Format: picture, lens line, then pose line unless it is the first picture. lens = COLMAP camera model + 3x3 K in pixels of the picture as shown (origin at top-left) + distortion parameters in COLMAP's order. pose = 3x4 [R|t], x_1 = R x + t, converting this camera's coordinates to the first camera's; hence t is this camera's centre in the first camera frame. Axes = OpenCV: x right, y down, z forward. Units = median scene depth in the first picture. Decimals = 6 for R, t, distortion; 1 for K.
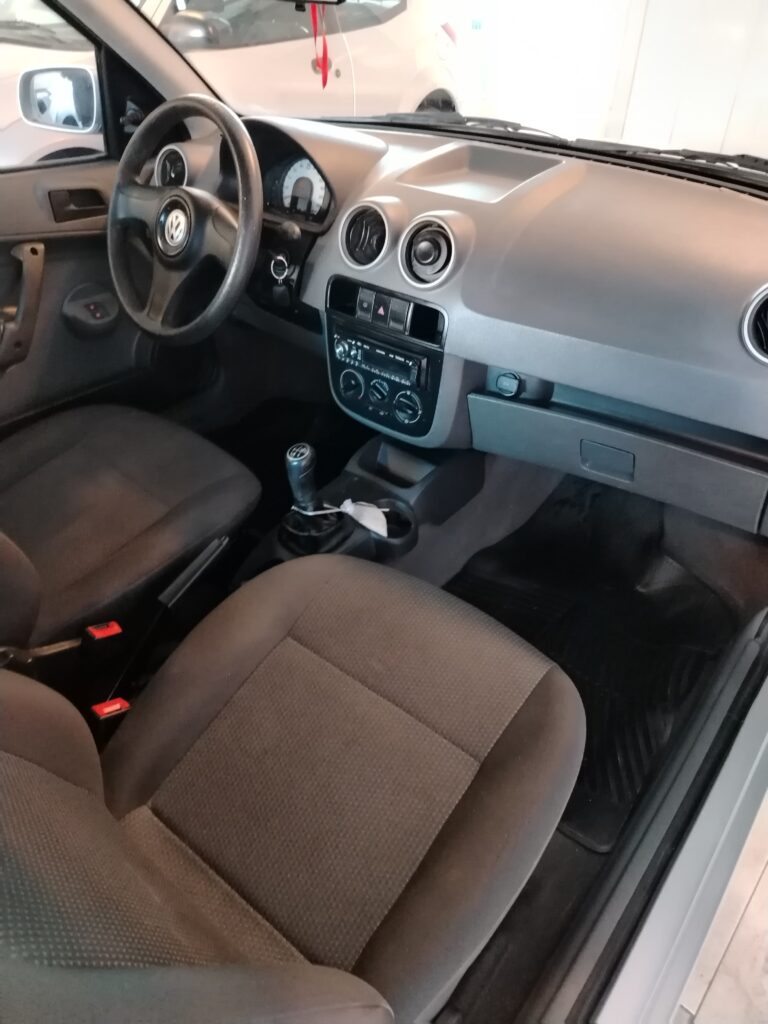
lens RADIAL K [[713.6, 0, 382.6], [0, 713.6, 503.8], [0, 0, 1]] dist [0.024559, -0.023072]
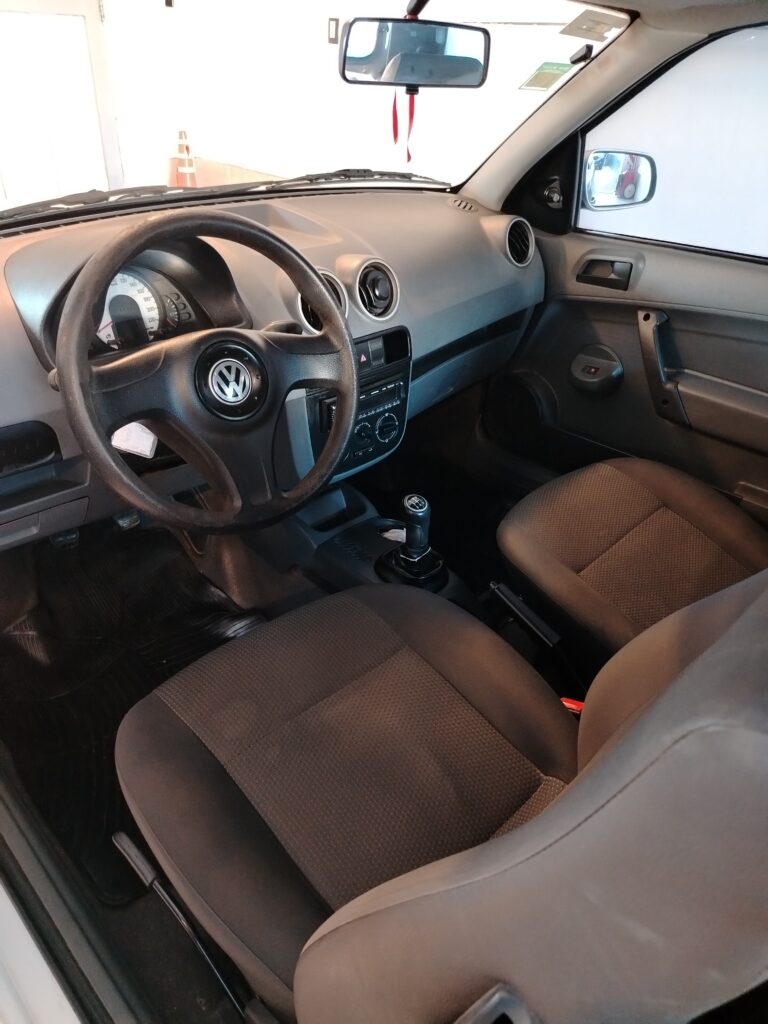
lens RADIAL K [[713.6, 0, 377.7], [0, 713.6, 521.2], [0, 0, 1]] dist [0.024559, -0.023072]
pose [[0.094502, -0.555849, 0.825894, -0.962582], [0.560187, 0.715492, 0.417447, -0.502082], [-0.822958, 0.423205, 0.378995, 0.649762]]
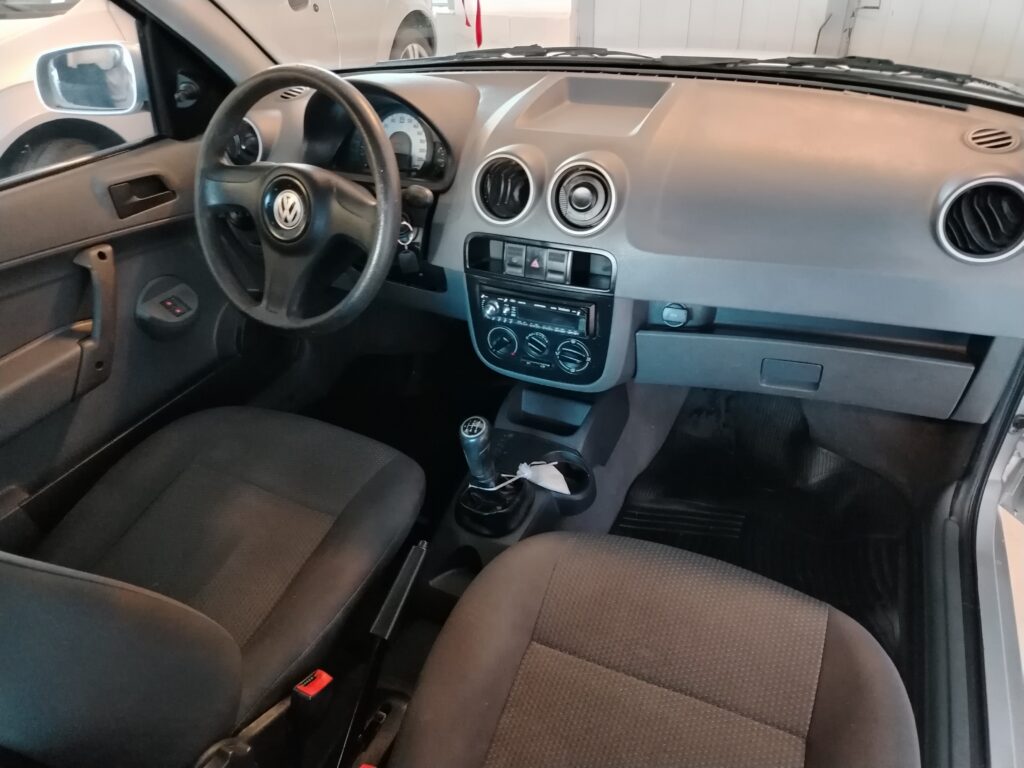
lens RADIAL K [[713.6, 0, 509.6], [0, 713.6, 378.3], [0, 0, 1]] dist [0.024559, -0.023072]
pose [[0.968692, -0.191184, 0.158378, -0.200950], [0.197365, 0.980033, -0.024116, -0.101228], [-0.150606, 0.054619, 0.987084, 0.084940]]
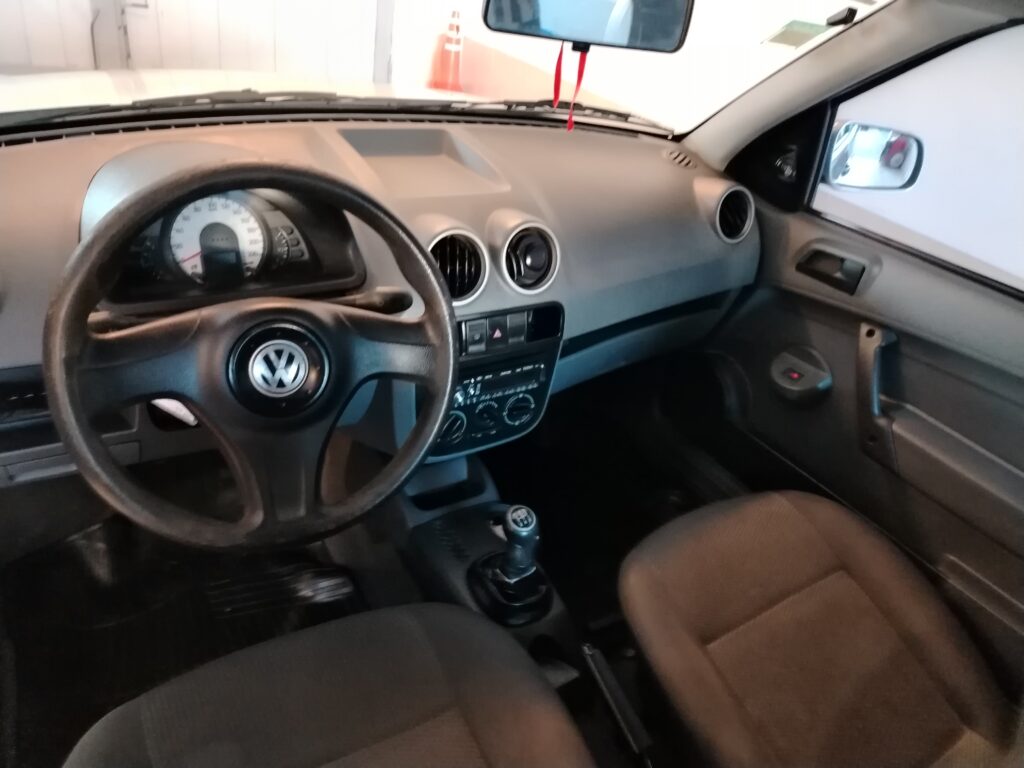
lens RADIAL K [[713.6, 0, 505.3], [0, 713.6, 386.8], [0, 0, 1]] dist [0.024559, -0.023072]
pose [[0.310941, -0.496568, 0.810392, -0.719469], [0.446540, 0.829018, 0.336647, -0.486208], [-0.838998, 0.257195, 0.479513, 0.552676]]
